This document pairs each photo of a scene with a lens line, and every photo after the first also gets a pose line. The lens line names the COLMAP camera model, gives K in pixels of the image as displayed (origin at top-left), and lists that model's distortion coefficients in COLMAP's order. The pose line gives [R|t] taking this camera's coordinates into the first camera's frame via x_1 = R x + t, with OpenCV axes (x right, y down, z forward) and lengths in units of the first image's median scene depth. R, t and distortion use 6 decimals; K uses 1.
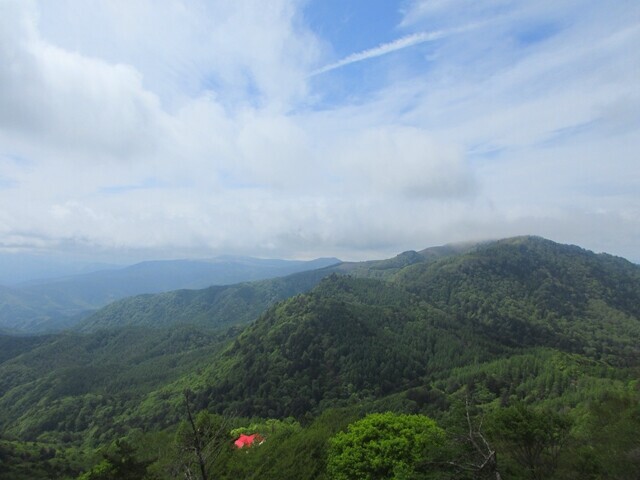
lens RADIAL K [[527.4, 0, 320.0], [0, 527.4, 240.0], [0, 0, 1]] dist [0.011896, 0.001392]
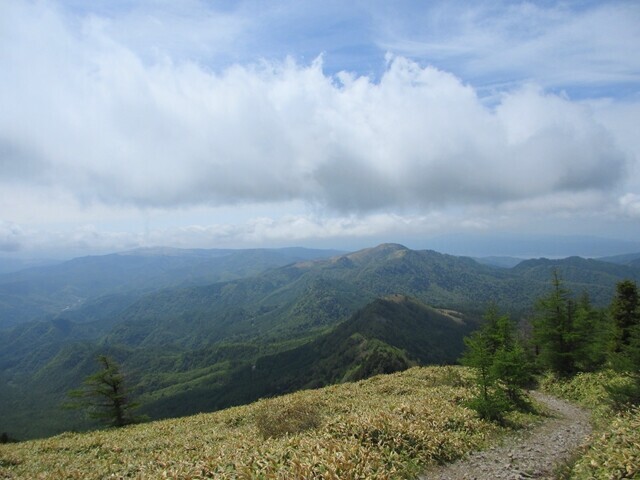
lens RADIAL K [[527.4, 0, 320.0], [0, 527.4, 240.0], [0, 0, 1]] dist [0.011896, 0.001392]
pose [[0.979905, -0.042658, 0.194848, -0.378413], [0.034611, 0.998409, 0.044523, -0.180717], [-0.196437, -0.036885, 0.979822, -1.078250]]
